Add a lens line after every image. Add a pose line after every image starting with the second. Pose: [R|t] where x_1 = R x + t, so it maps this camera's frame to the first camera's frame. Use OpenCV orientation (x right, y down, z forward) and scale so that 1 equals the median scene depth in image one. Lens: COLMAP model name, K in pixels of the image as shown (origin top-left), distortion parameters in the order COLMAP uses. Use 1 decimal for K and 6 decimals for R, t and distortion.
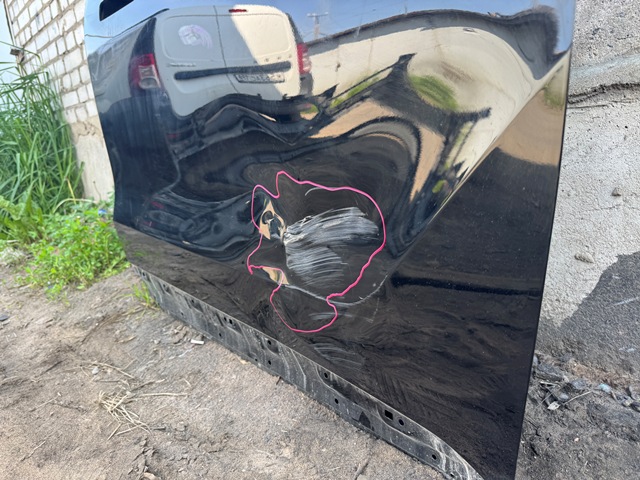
lens RADIAL K [[457.3, 0, 321.6], [0, 457.3, 244.0], [0, 0, 1]] dist [0.024929, -0.030096]
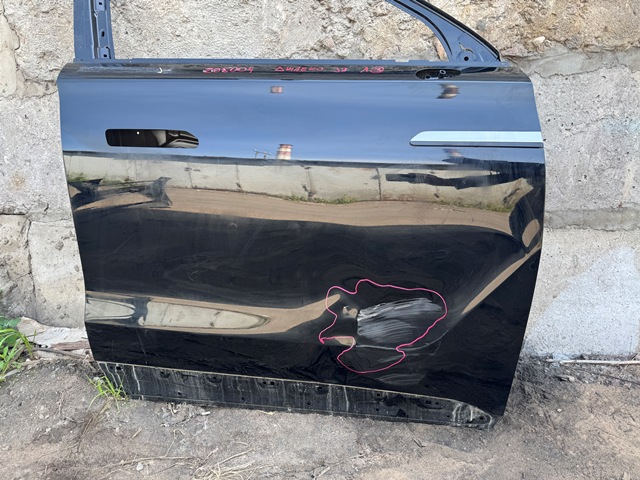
lens RADIAL K [[457.3, 0, 318.3], [0, 457.3, 236.0], [0, 0, 1]] dist [0.024929, -0.030096]
pose [[0.776970, -0.067980, 0.625856, -1.187554], [0.111460, 0.993301, -0.030481, -0.267938], [-0.619591, 0.093441, 0.779343, -0.222280]]
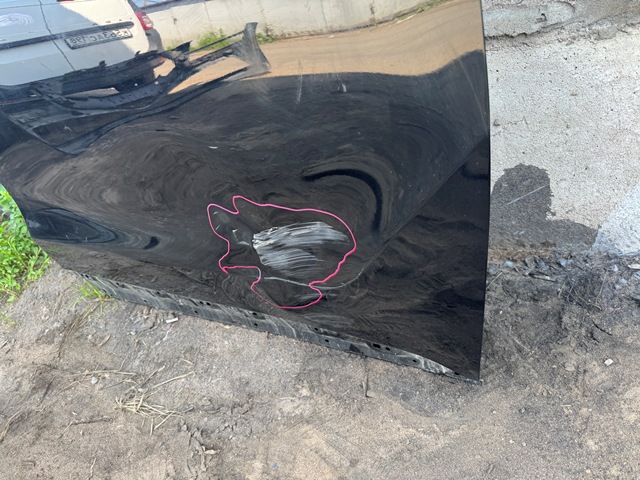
lens RADIAL K [[457.3, 0, 315.8], [0, 457.3, 242.1], [0, 0, 1]] dist [0.024929, -0.030096]
pose [[0.925483, -0.334459, 0.177817, -0.136565], [0.268744, 0.910589, 0.314013, -0.326816], [-0.266943, -0.242827, 0.932618, -0.104398]]
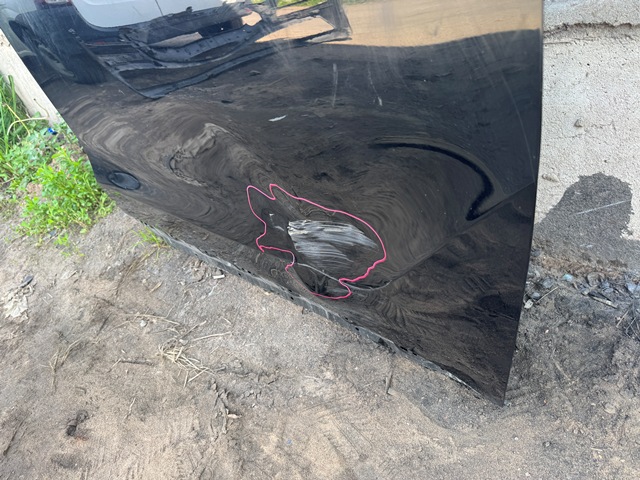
lens RADIAL K [[457.3, 0, 315.9], [0, 457.3, 240.6], [0, 0, 1]] dist [0.024929, -0.030096]
pose [[0.972554, -0.232606, -0.005743, -0.015292], [0.216152, 0.894072, 0.392319, -0.406038], [-0.086121, -0.382793, 0.919811, -0.042000]]
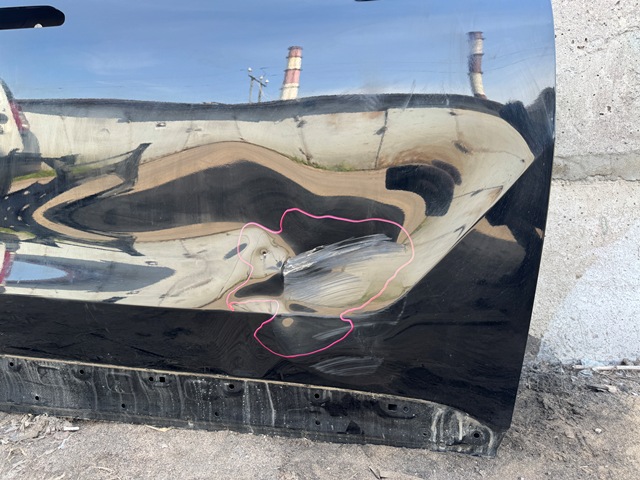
lens RADIAL K [[457.3, 0, 316.3], [0, 457.3, 240.4], [0, 0, 1]] dist [0.024929, -0.030096]
pose [[0.792559, 0.036563, 0.608698, -0.681609], [0.094754, 0.978692, -0.182163, 0.124300], [-0.602388, 0.202051, 0.772207, 0.085908]]
